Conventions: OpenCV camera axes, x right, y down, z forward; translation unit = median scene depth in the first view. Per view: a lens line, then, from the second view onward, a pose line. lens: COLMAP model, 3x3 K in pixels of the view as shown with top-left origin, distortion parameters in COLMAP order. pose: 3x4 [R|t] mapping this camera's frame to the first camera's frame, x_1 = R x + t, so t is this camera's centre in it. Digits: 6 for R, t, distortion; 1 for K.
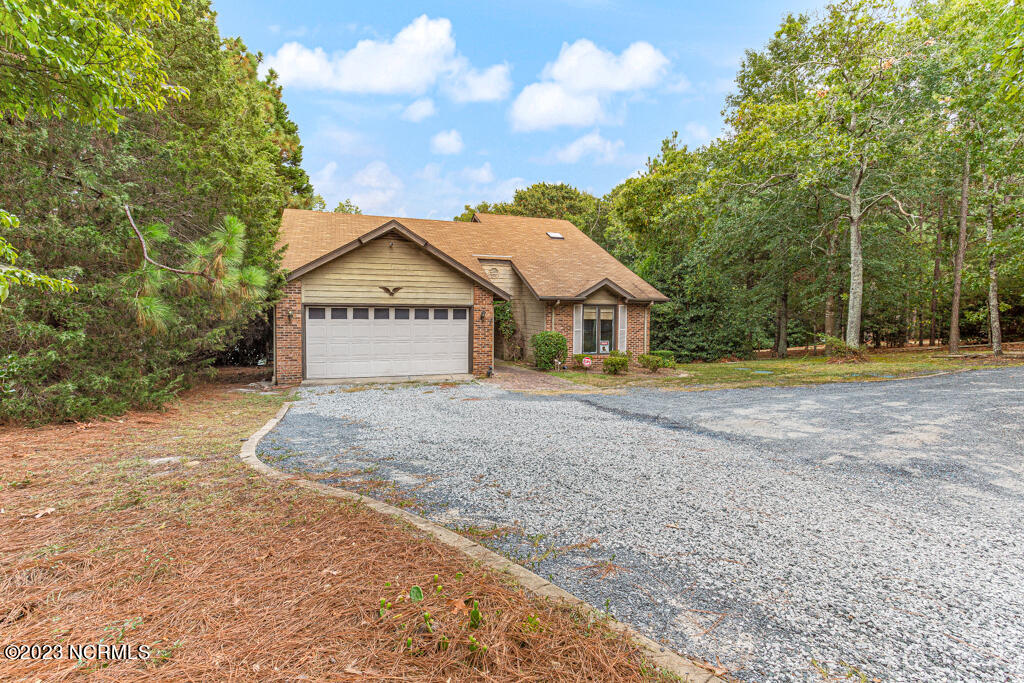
lens RADIAL K [[498.0, 0, 515.4], [0, 498.0, 317.1], [0, 0, 1]] dist [0.001700, 0.000051]
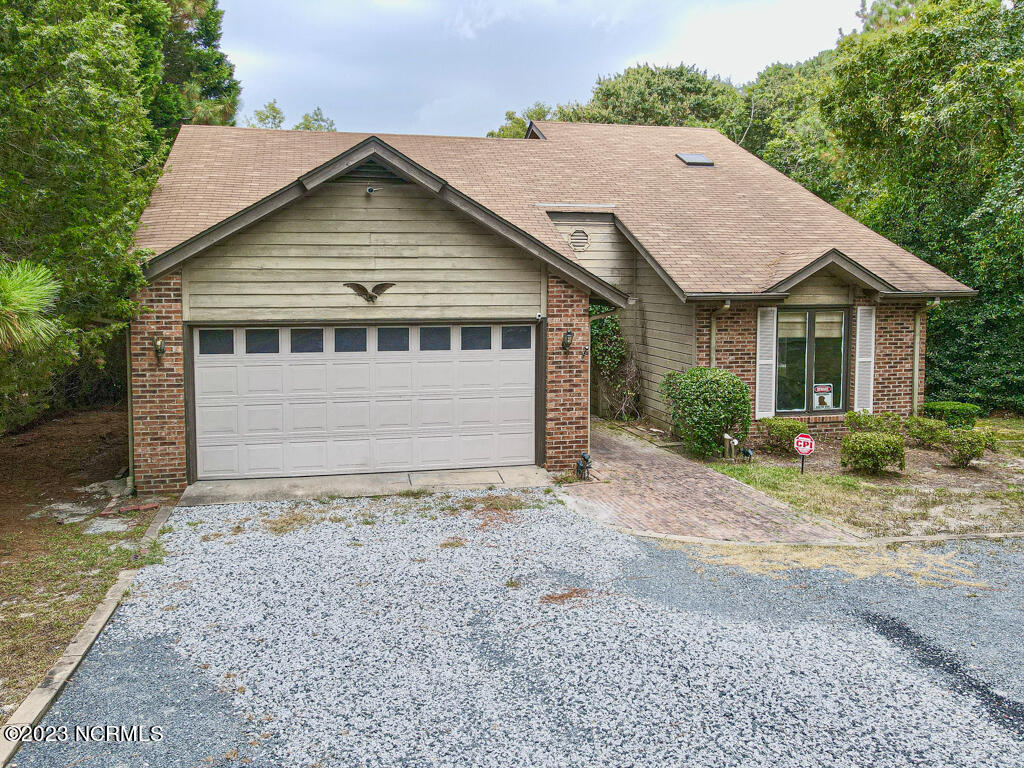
lens RADIAL K [[774.2, 0, 462.4], [0, 774.2, 313.9], [0, 0, 1]] dist [-0.006876, 0.044327]
pose [[0.988431, -0.001849, -0.151662, -0.046529], [0.006550, 0.999513, 0.030503, -0.044453], [0.151532, -0.031144, 0.987962, 0.253524]]
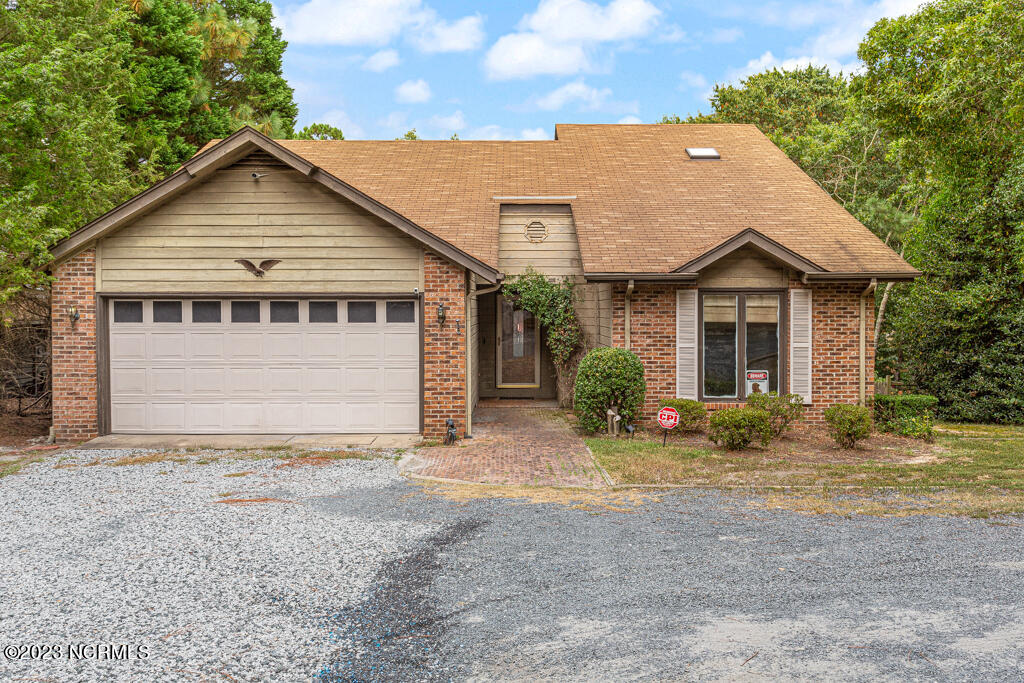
lens RADIAL K [[813.8, 0, 512.3], [0, 813.8, 317.3], [0, 0, 1]] dist [0.015384, -0.000652]
pose [[0.940856, -0.007562, -0.338721, 0.234492], [0.003748, 0.999922, -0.011914, 0.008335], [0.338785, 0.009940, 0.940811, 0.251810]]
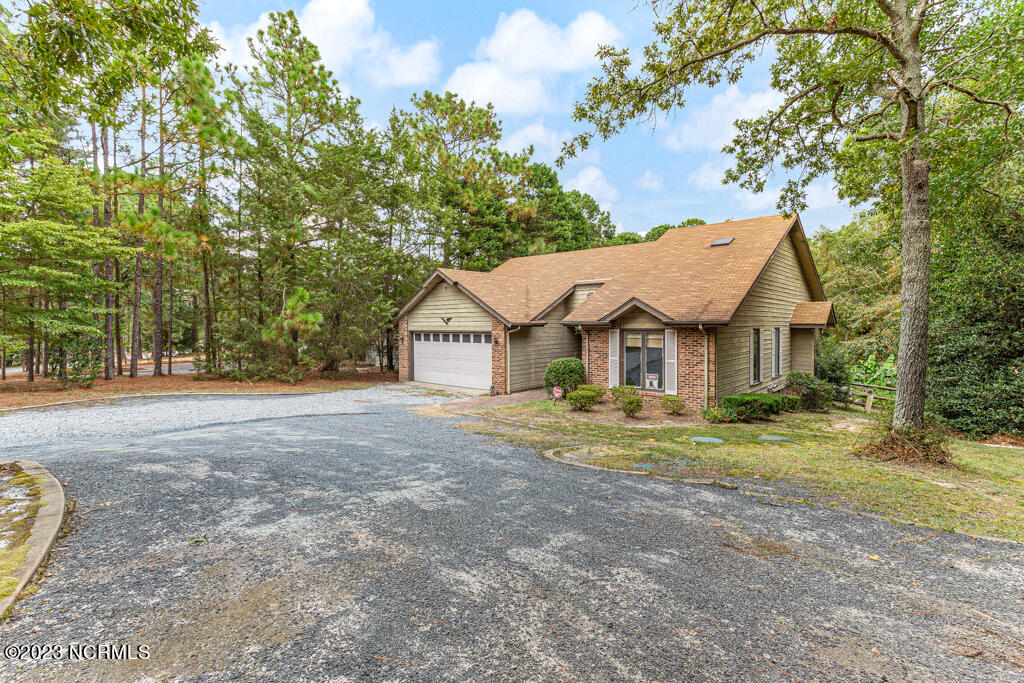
lens RADIAL K [[498.0, 0, 515.4], [0, 498.0, 317.1], [0, 0, 1]] dist [0.001700, 0.000051]
pose [[0.479617, -0.024560, -0.877134, 0.835501], [-0.010381, 0.999379, -0.033659, -0.016469], [0.877417, 0.025249, 0.479064, 0.441468]]
